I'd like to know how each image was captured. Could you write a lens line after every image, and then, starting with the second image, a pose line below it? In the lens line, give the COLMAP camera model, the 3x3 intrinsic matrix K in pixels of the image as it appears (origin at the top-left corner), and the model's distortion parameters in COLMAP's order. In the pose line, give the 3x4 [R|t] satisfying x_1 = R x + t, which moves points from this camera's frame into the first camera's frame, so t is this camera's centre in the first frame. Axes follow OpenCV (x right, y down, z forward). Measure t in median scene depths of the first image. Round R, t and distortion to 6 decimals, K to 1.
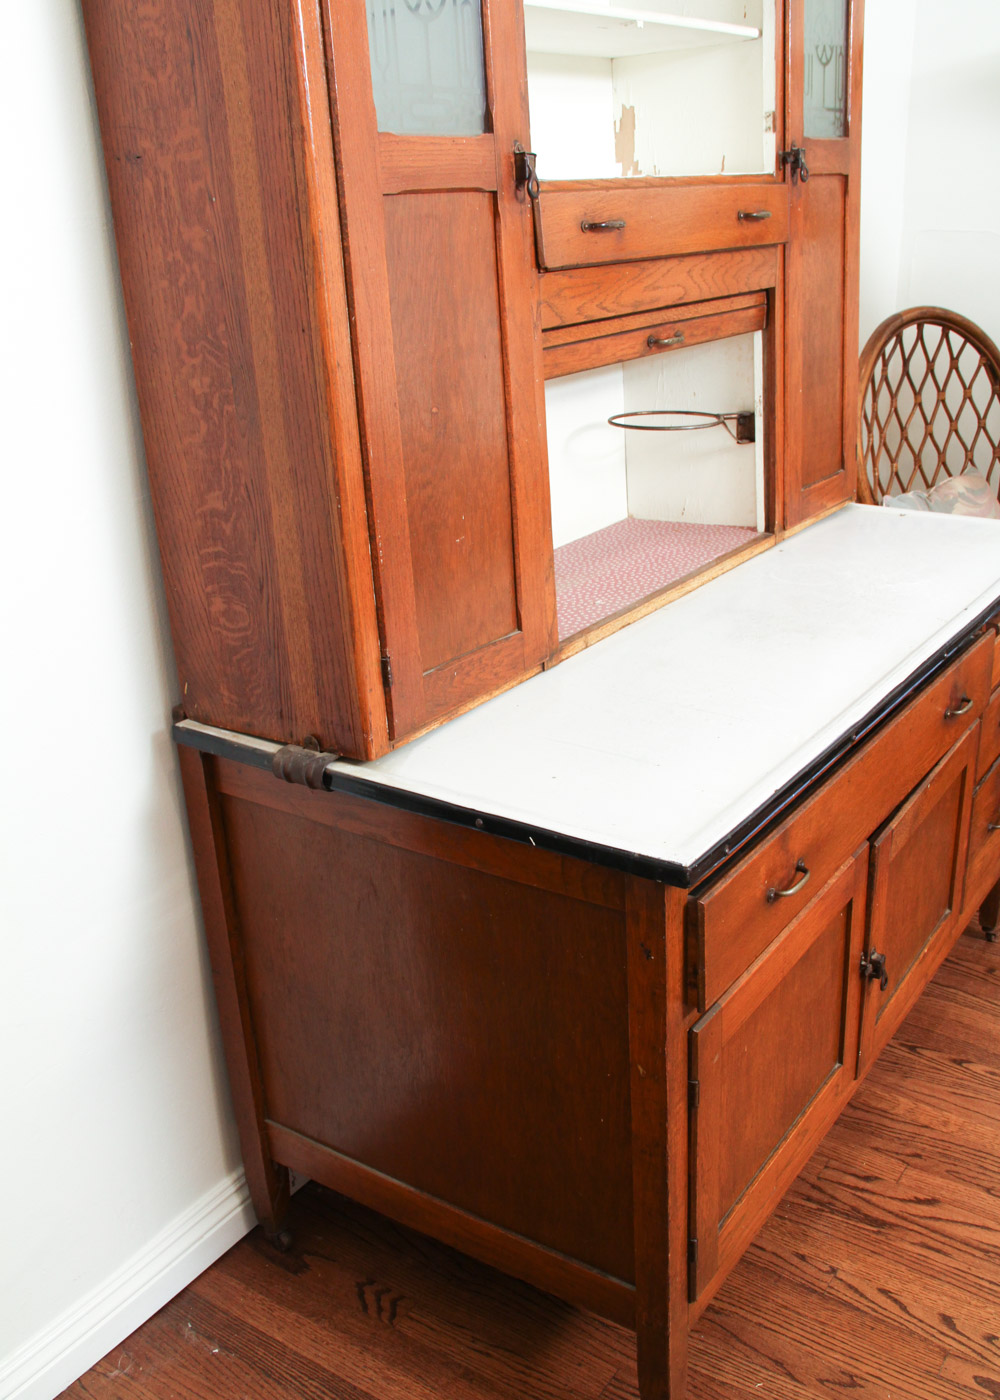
lens RADIAL K [[1322.4, 0, 507.2], [0, 1322.4, 718.2], [0, 0, 1]] dist [-0.086475, 0.000000]
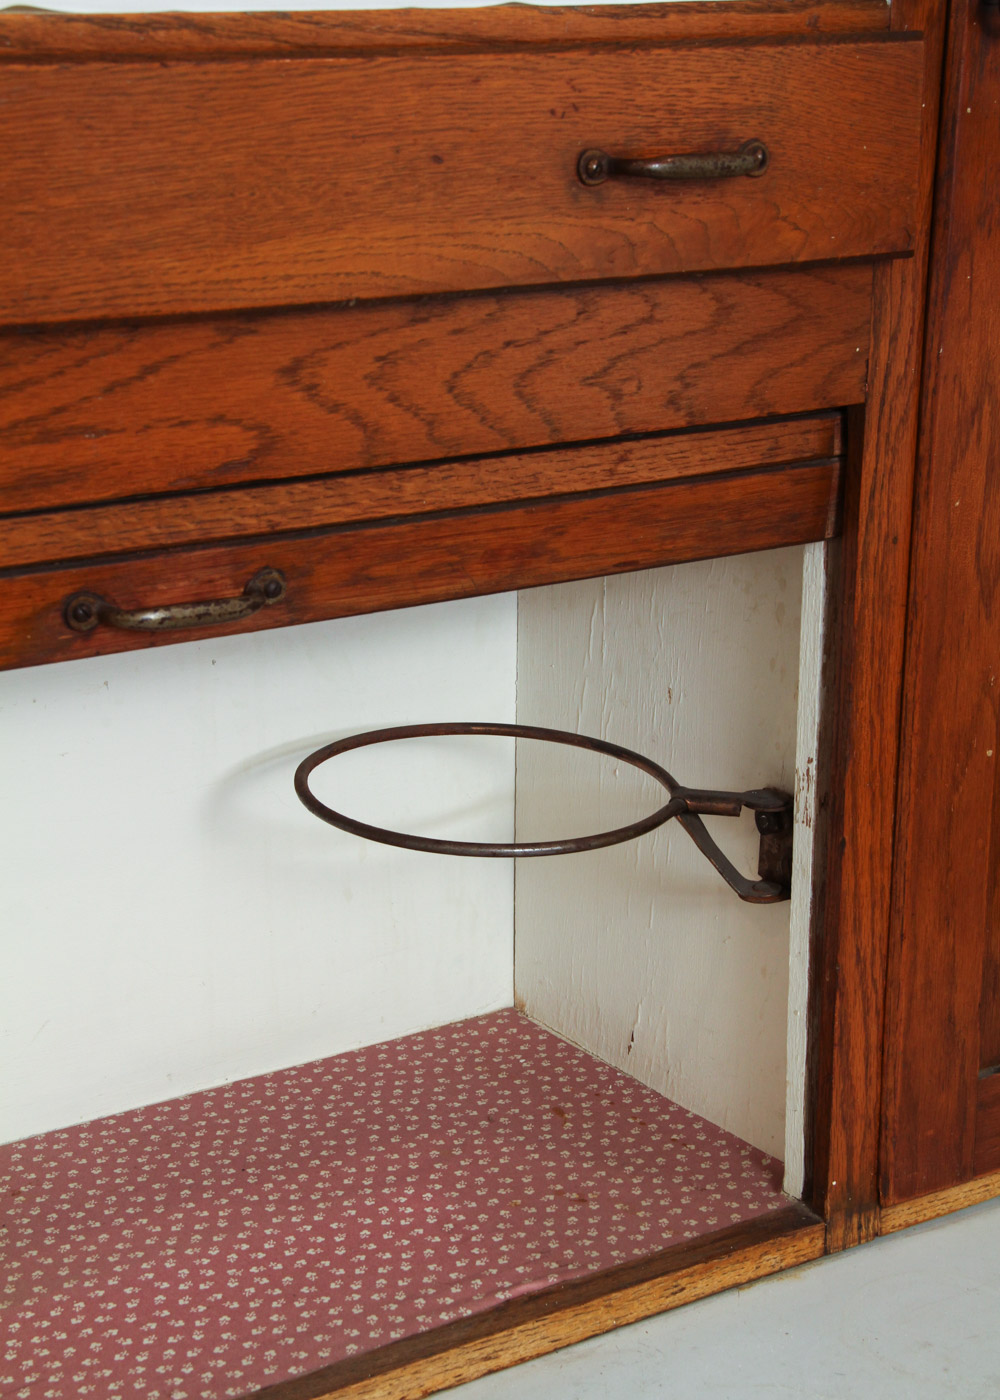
lens RADIAL K [[2614.7, 0, 486.9], [0, 2614.7, 717.9], [0, 0, 1]] dist [0.187856, 0.000000]
pose [[0.929046, 0.171731, -0.327692, 0.435146], [-0.191068, 0.981192, -0.027495, -0.311224], [0.316807, 0.088156, 0.944384, 0.595884]]
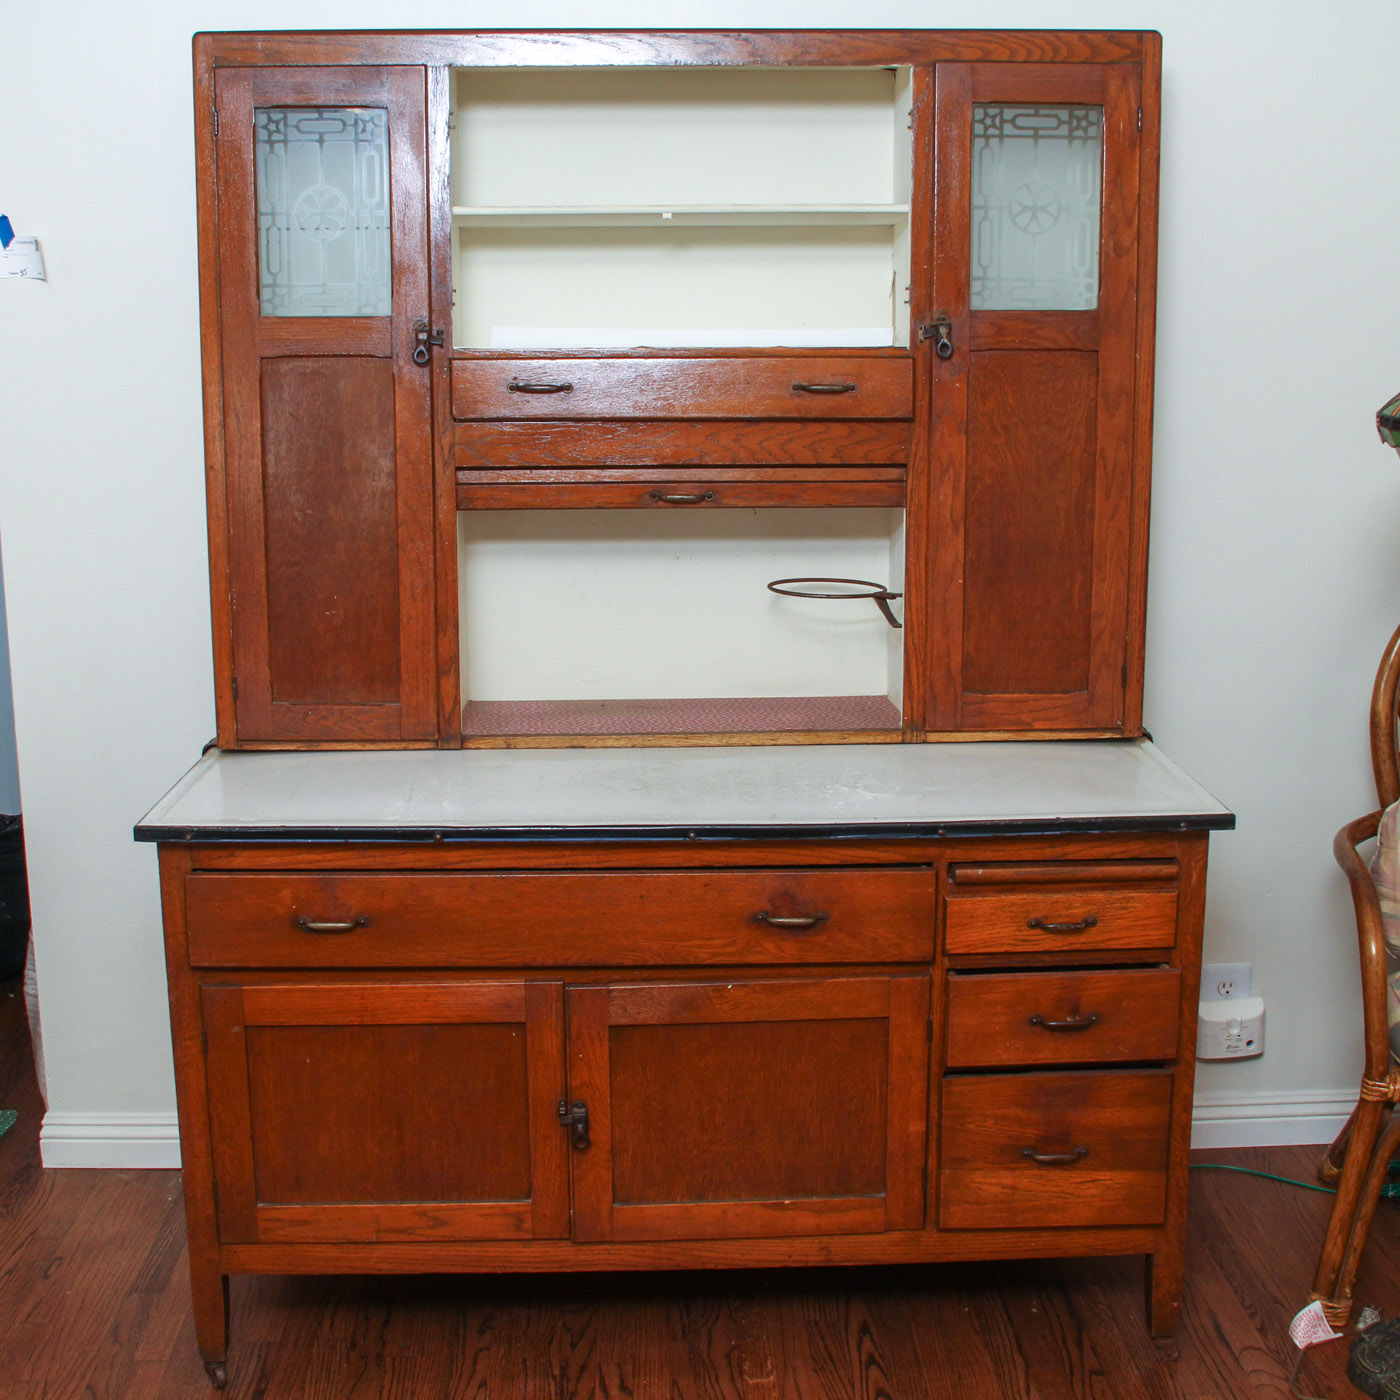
lens RADIAL K [[1905.4, 0, 701.3], [0, 1905.4, 713.1], [0, 0, 1]] dist [-0.130920, 0.000000]
pose [[0.605758, 0.208513, -0.767841, 1.591106], [-0.318769, 0.947814, 0.005906, -0.163940], [0.729002, 0.241186, 0.640614, 0.089719]]
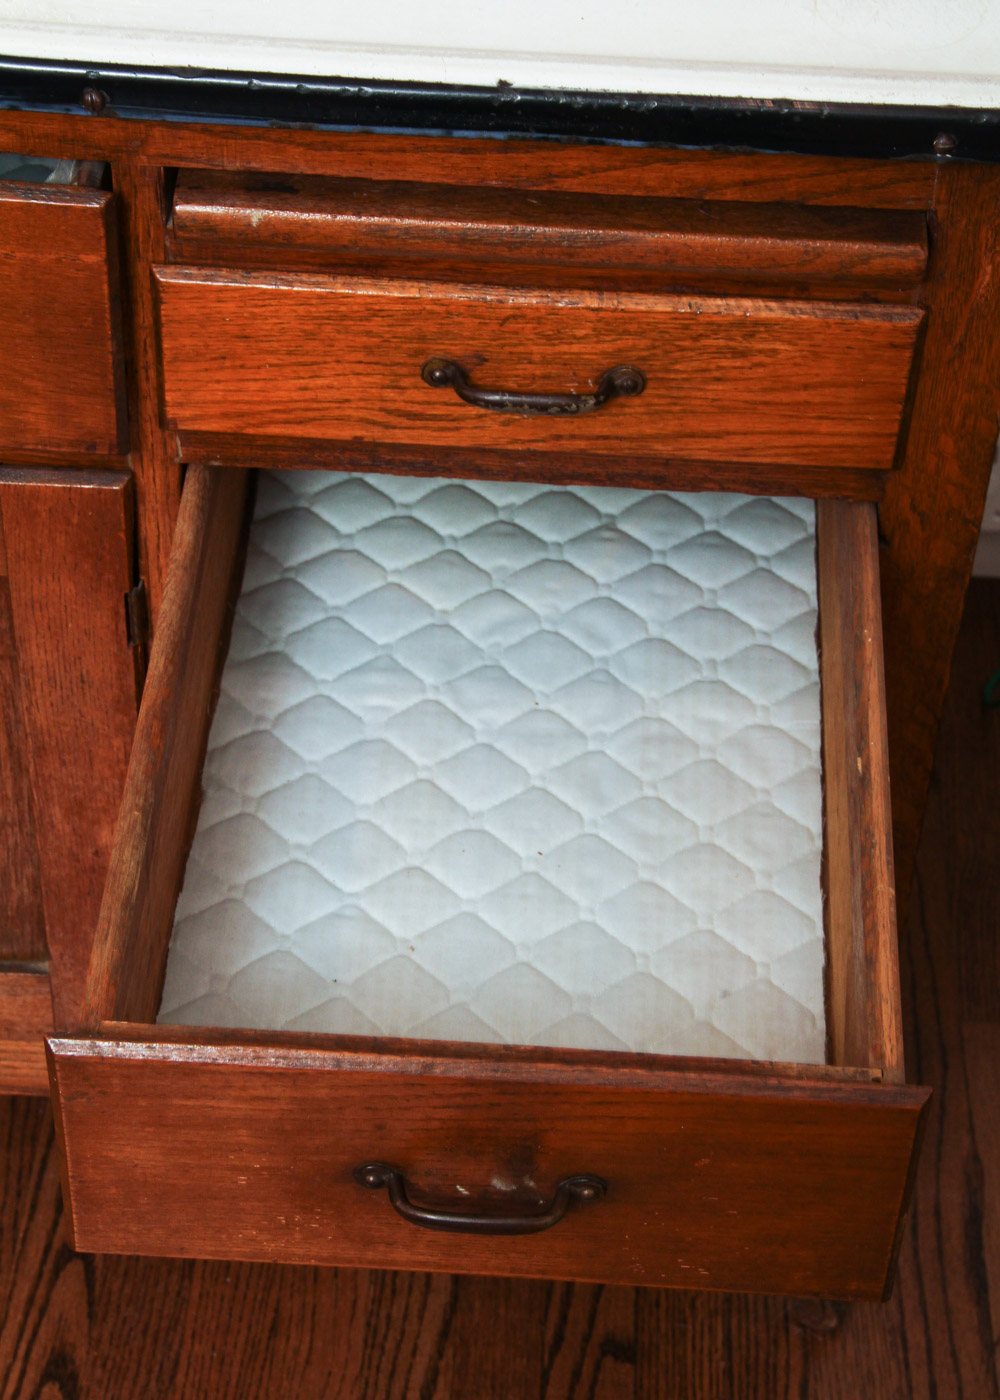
lens RADIAL K [[2887.6, 0, 485.0], [0, 2887.6, 706.8], [0, 0, 1]] dist [0.241338, 0.000000]
pose [[0.529063, 0.620172, -0.579206, 1.062211], [-0.372812, 0.783028, 0.497873, -0.401553], [0.762302, -0.047471, 0.645479, 0.892756]]
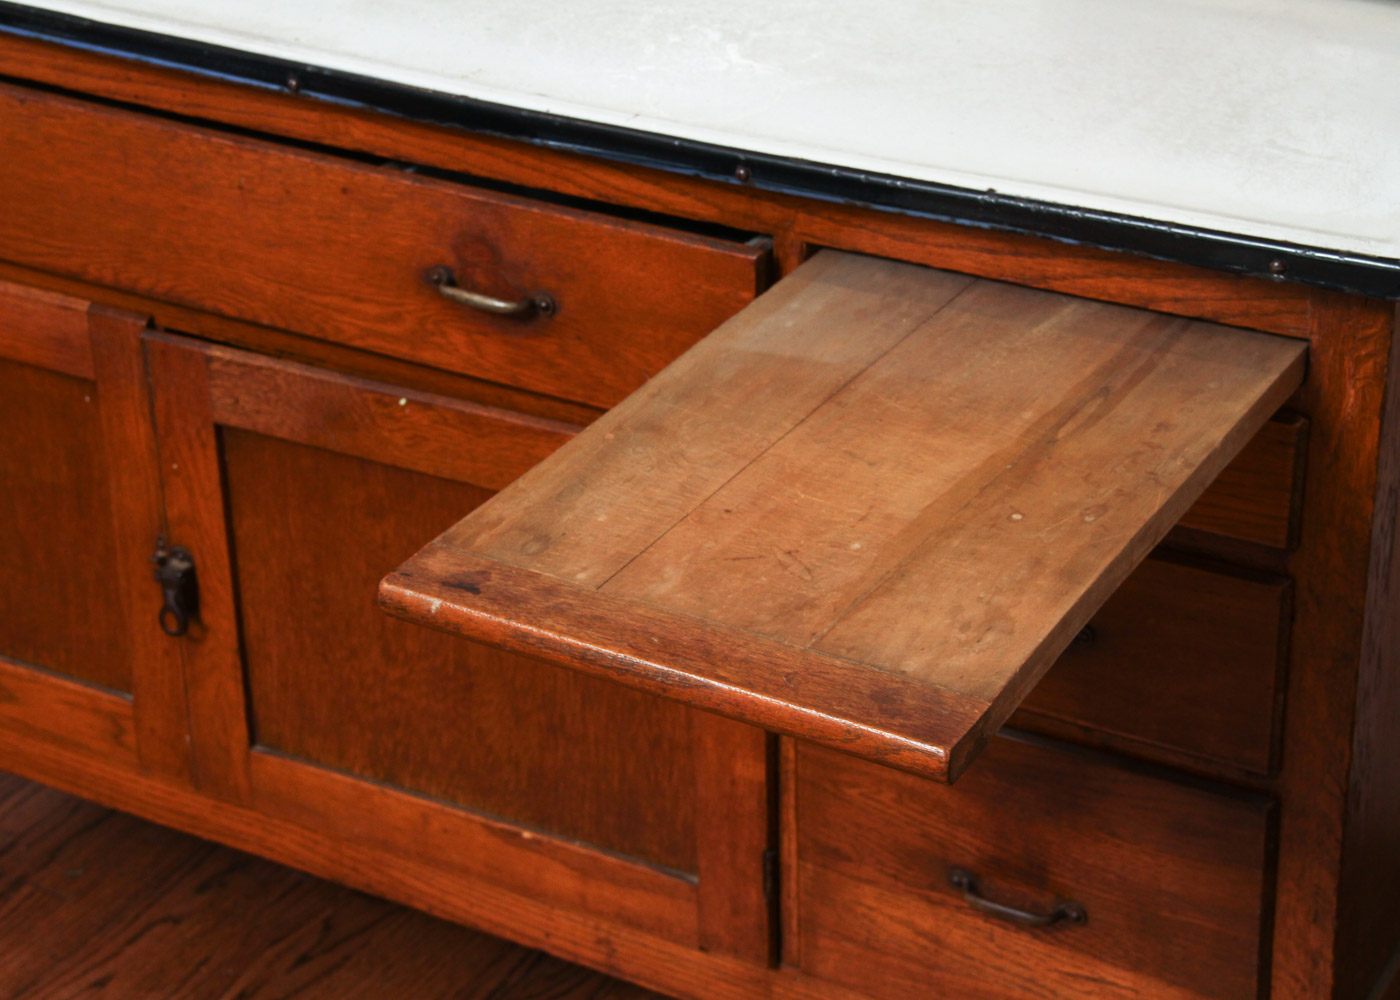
lens RADIAL K [[2815.4, 0, 705.2], [0, 2815.4, 519.4], [0, 0, 1]] dist [0.240402, 0.000000]
pose [[0.082726, 0.493522, -0.865790, 1.482103], [-0.363452, 0.823872, 0.434900, -0.472834], [0.927932, 0.278696, 0.247528, 1.052801]]
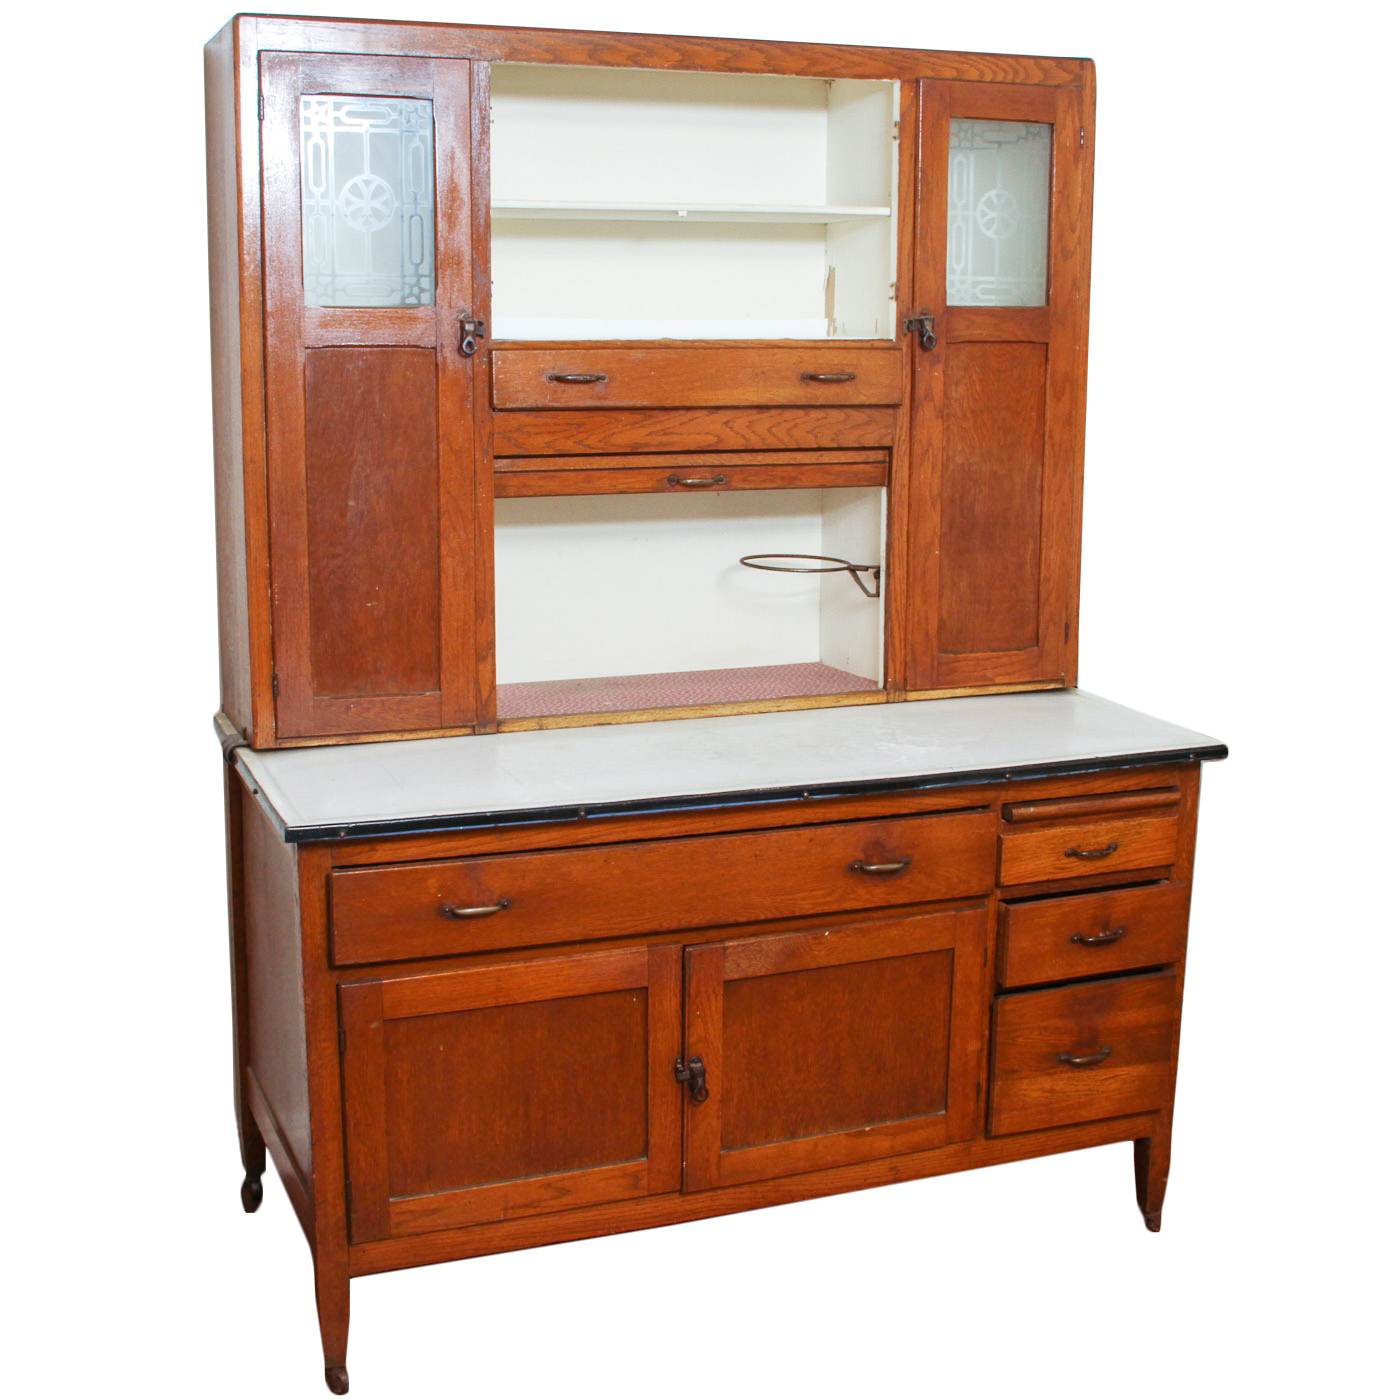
lens RADIAL K [[1905.4, 0, 650.8], [0, 1905.4, 725.8], [0, 0, 1]] dist [-0.130920, 0.000000]
pose [[0.823129, 0.174253, -0.540458, 1.181102], [-0.251073, 0.965350, -0.071144, 0.042633], [0.509334, 0.194255, 0.838358, -0.389224]]
